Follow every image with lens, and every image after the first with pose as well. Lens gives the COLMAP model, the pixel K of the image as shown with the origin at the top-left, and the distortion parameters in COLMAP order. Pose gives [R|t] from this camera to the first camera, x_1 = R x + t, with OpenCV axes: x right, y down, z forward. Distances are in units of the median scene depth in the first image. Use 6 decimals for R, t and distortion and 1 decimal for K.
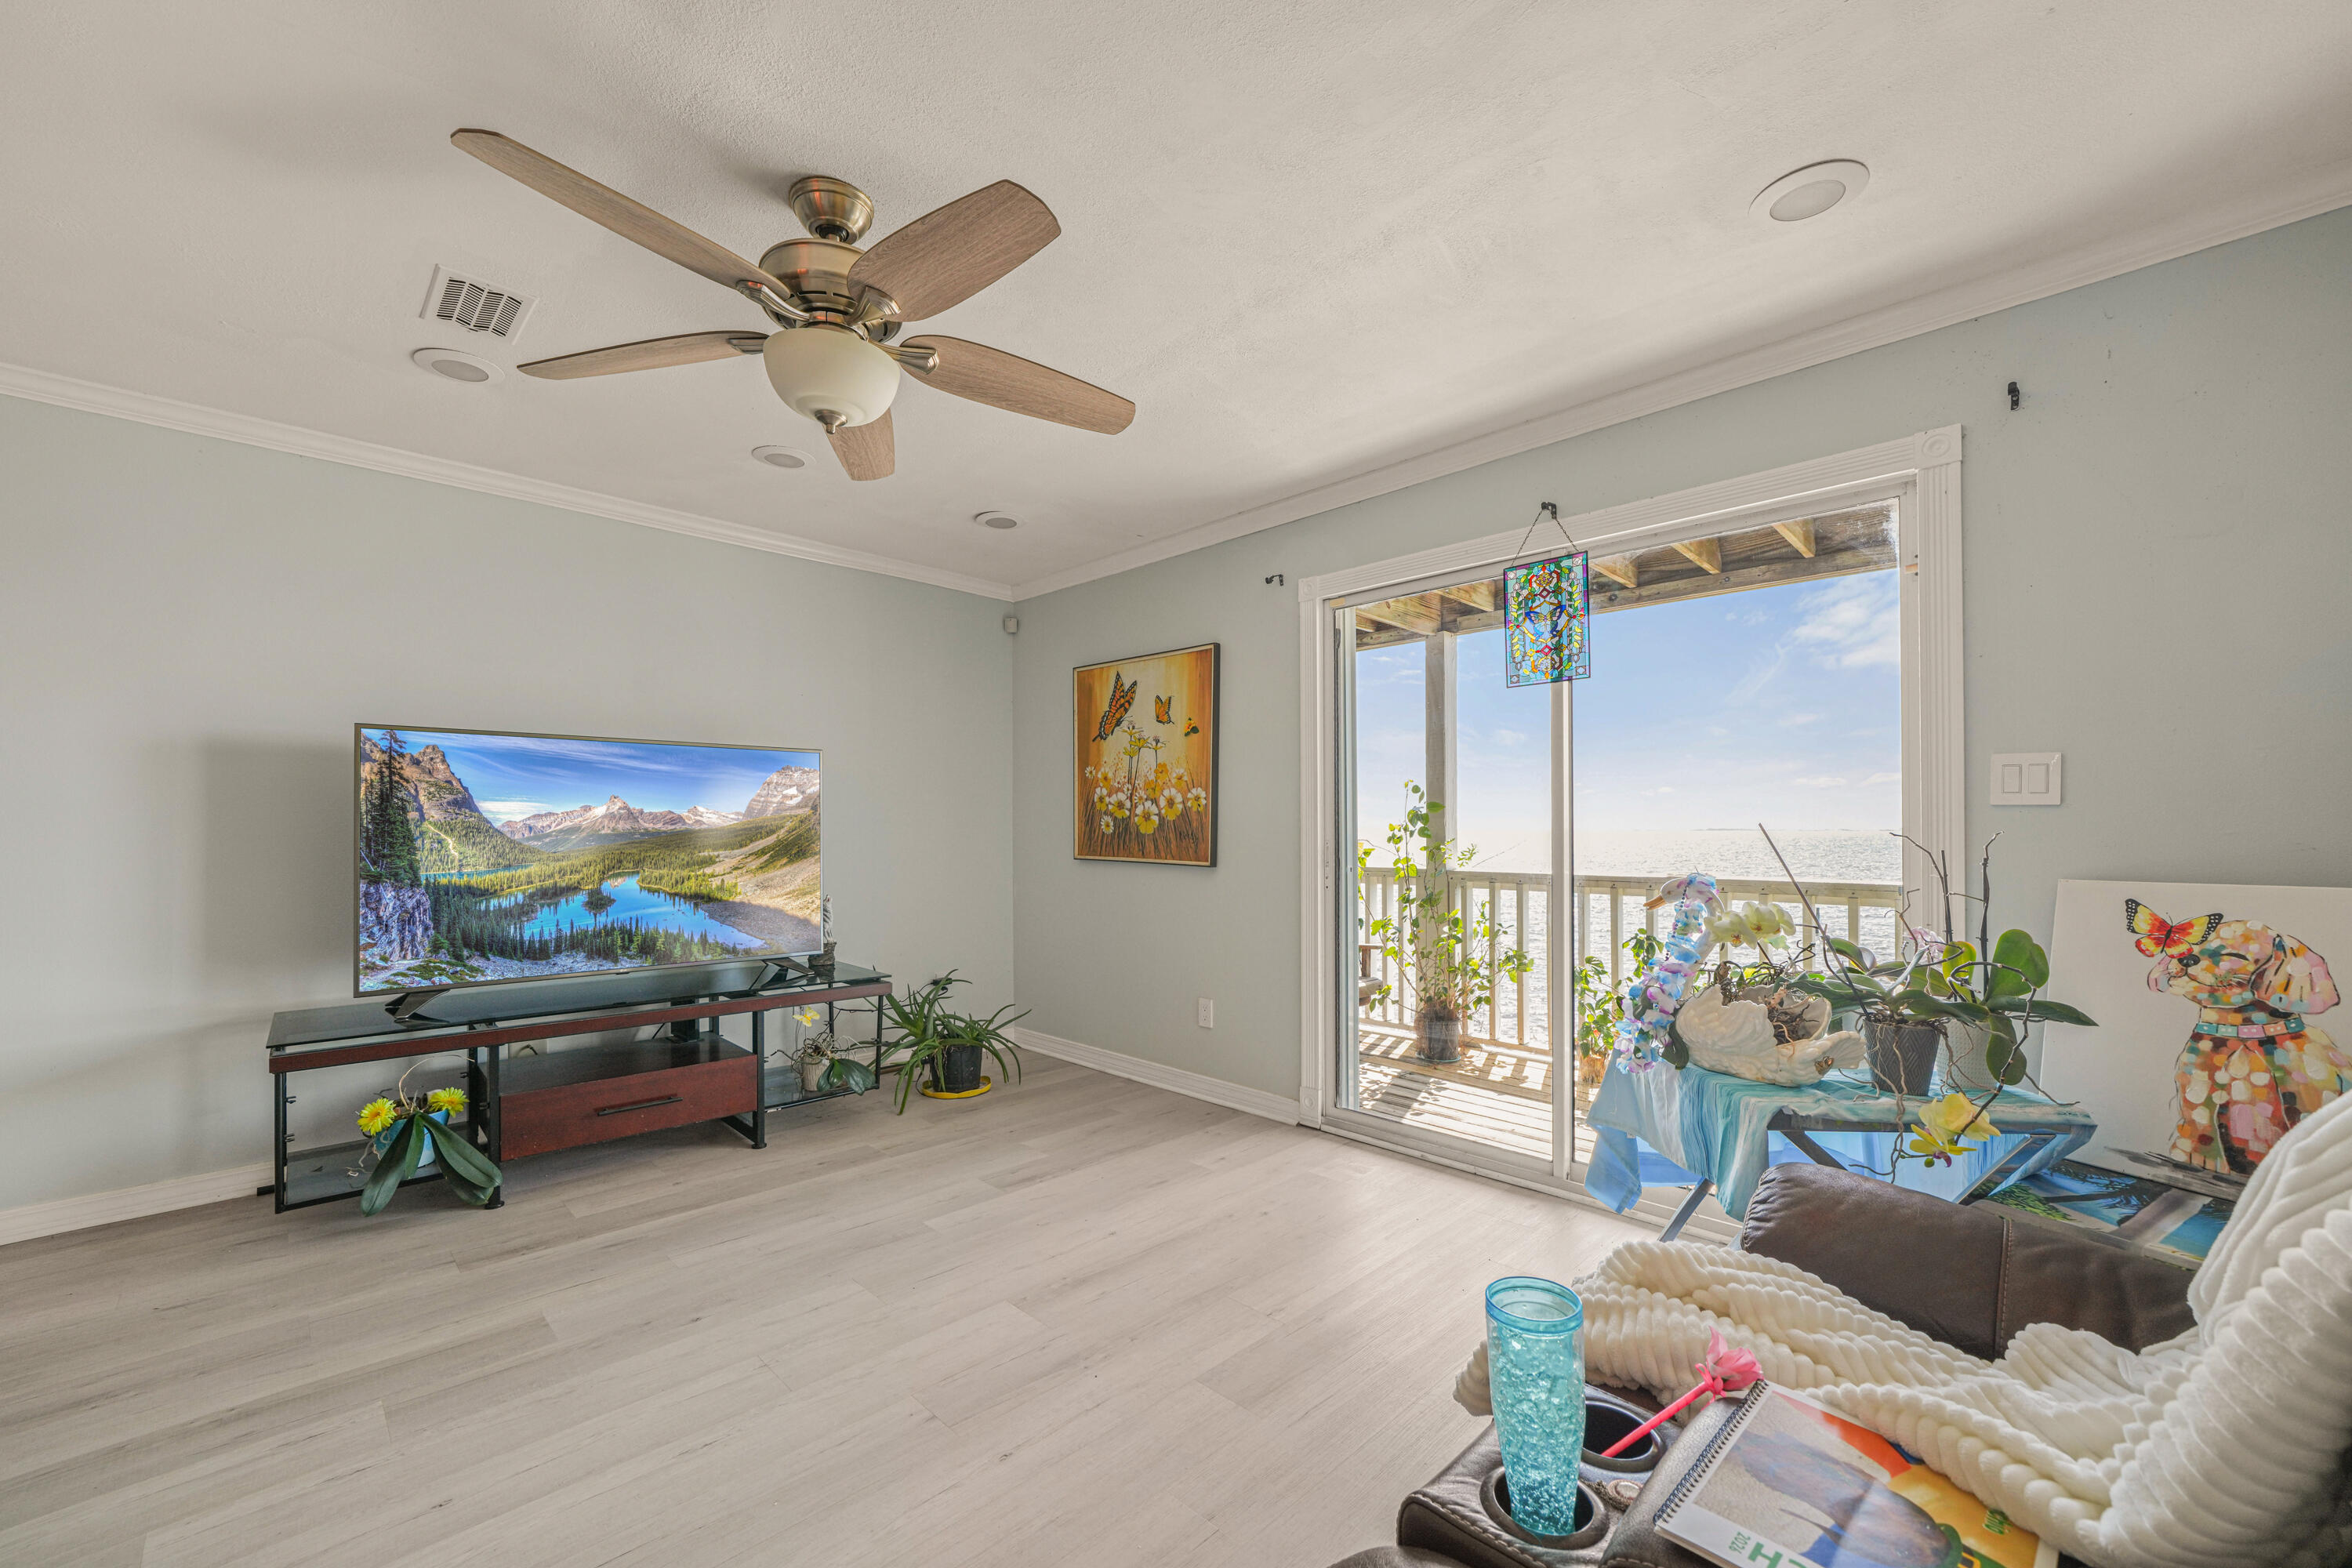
lens RADIAL K [[928.2, 0, 1193.0], [0, 928.2, 830.9], [0, 0, 1]] dist [0.001720, -0.000360]
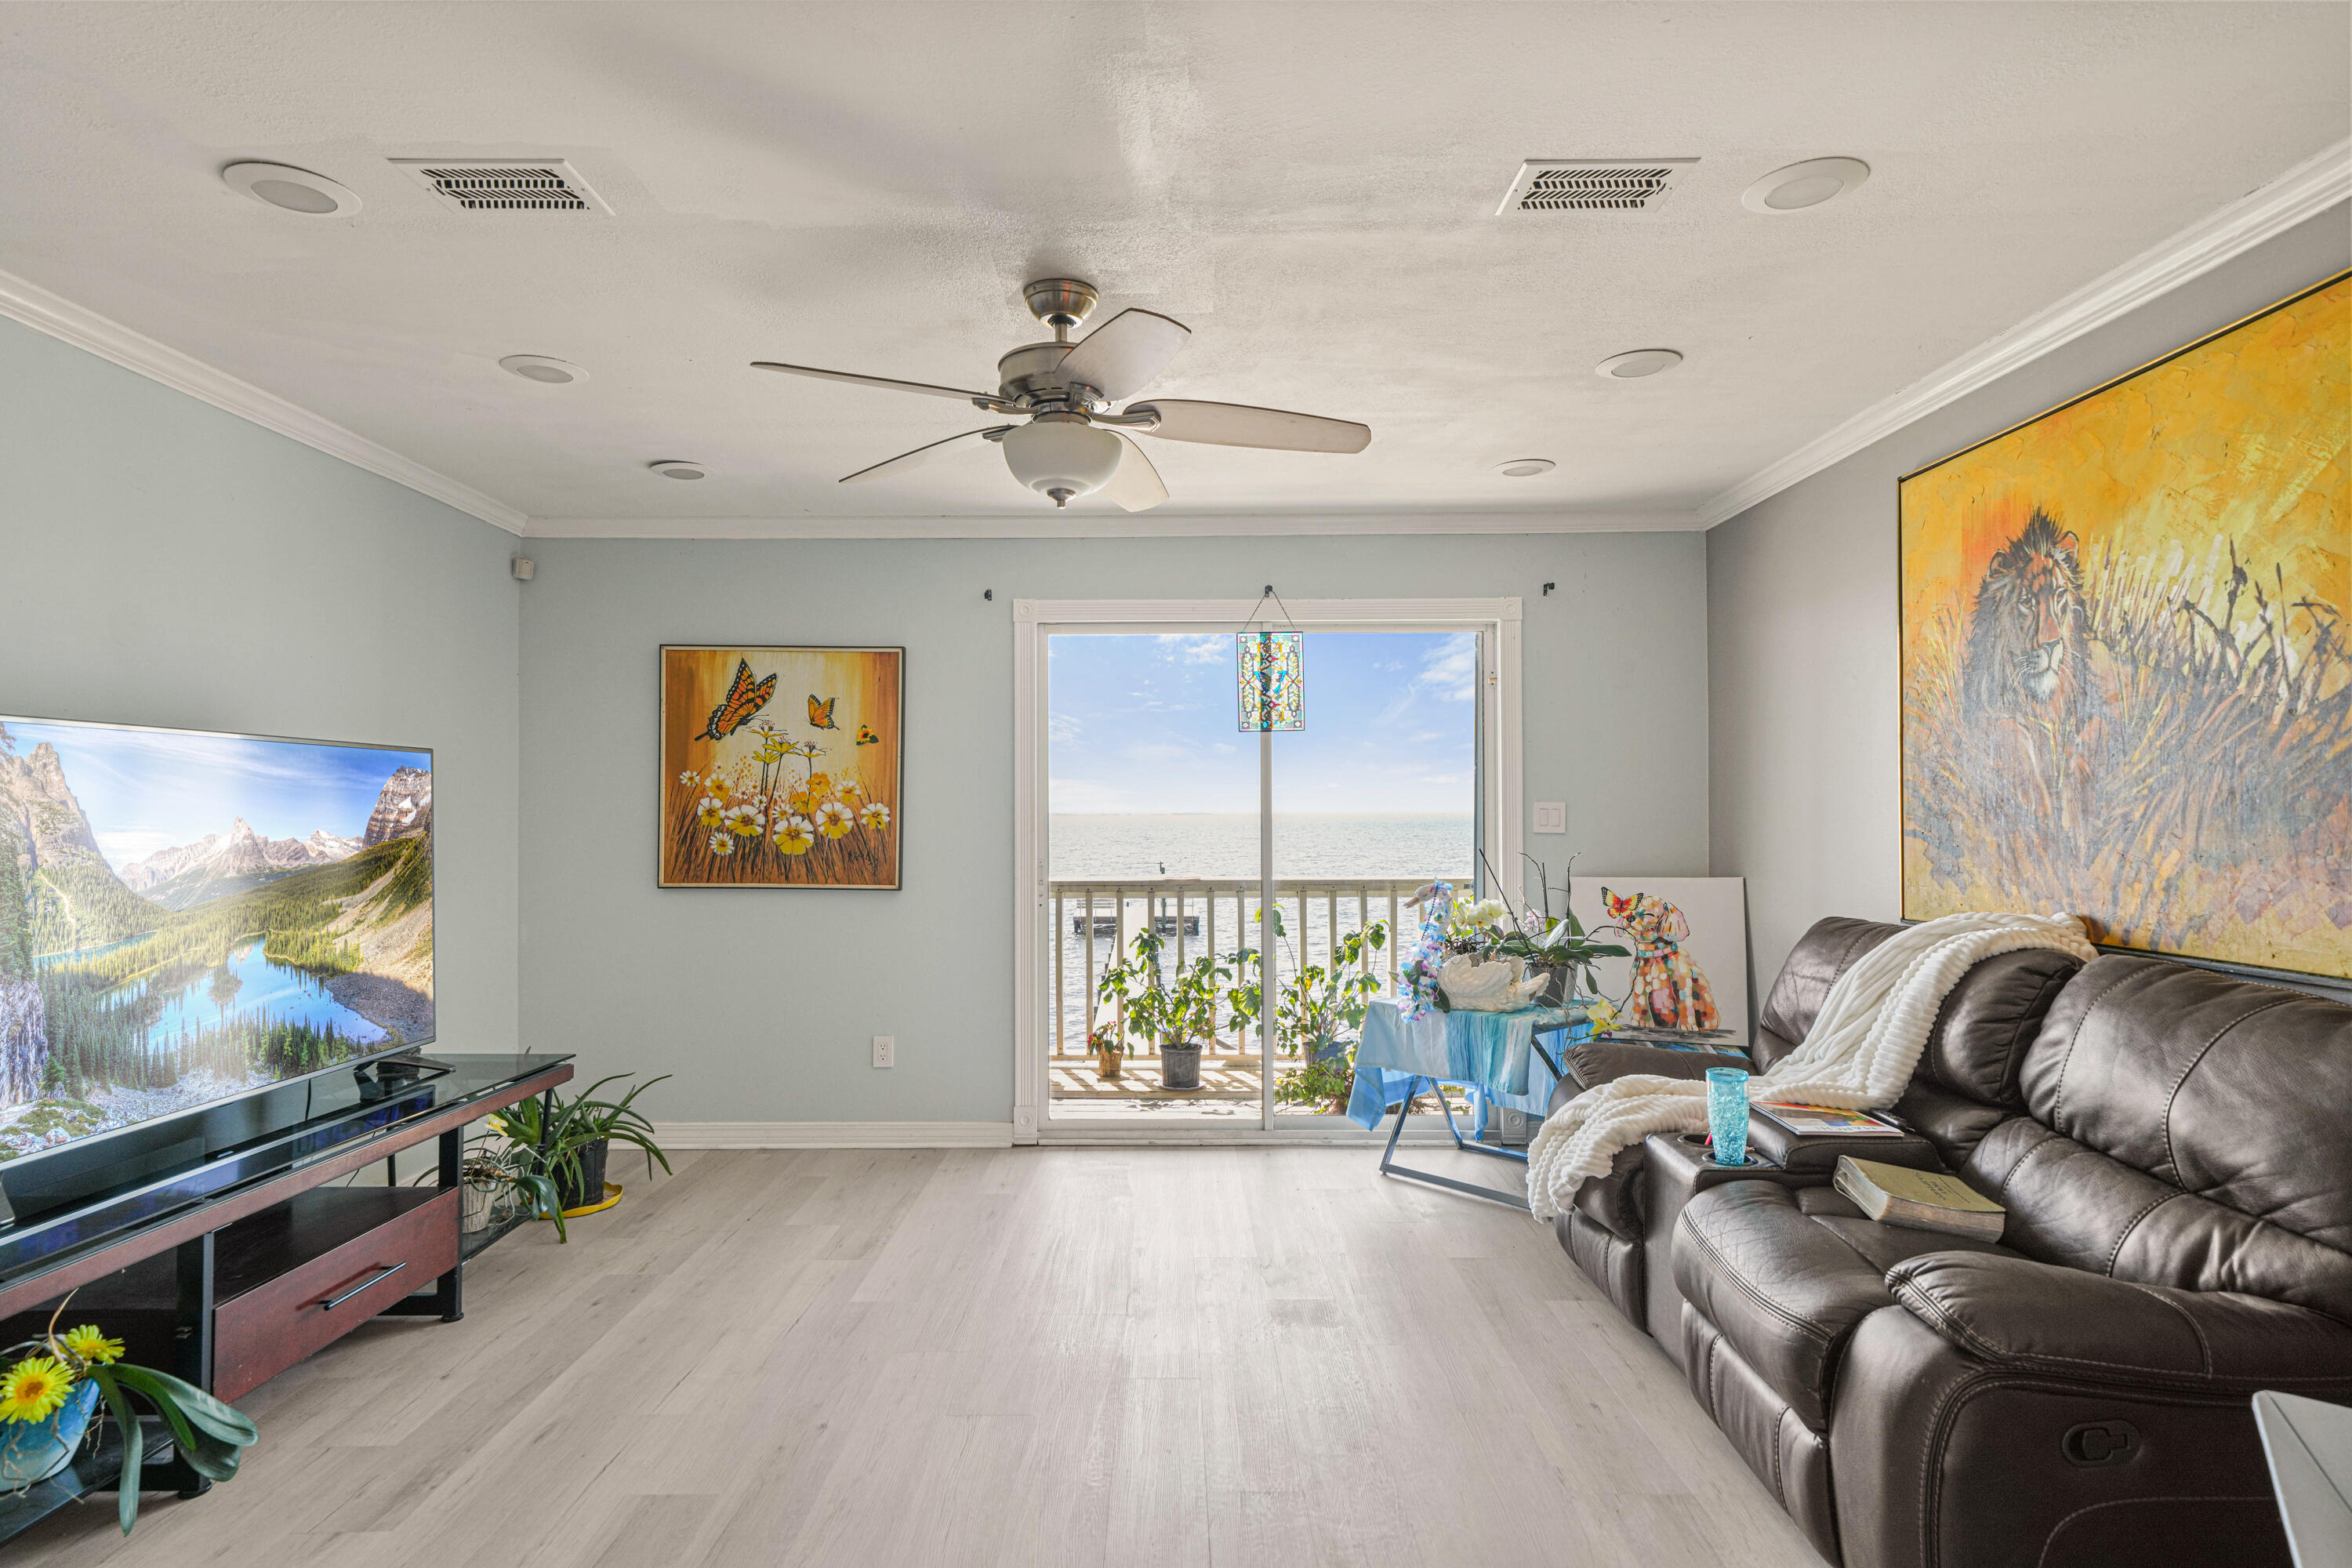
lens RADIAL K [[1215.0, 0, 1153.7], [0, 1215.0, 792.9], [0, 0, 1]] dist [-0.003228, -0.002751]
pose [[0.713807, 0.013766, 0.700207, -0.737436], [0.002498, 0.999750, -0.022201, -0.034329], [-0.700338, 0.017596, 0.713595, -0.040974]]
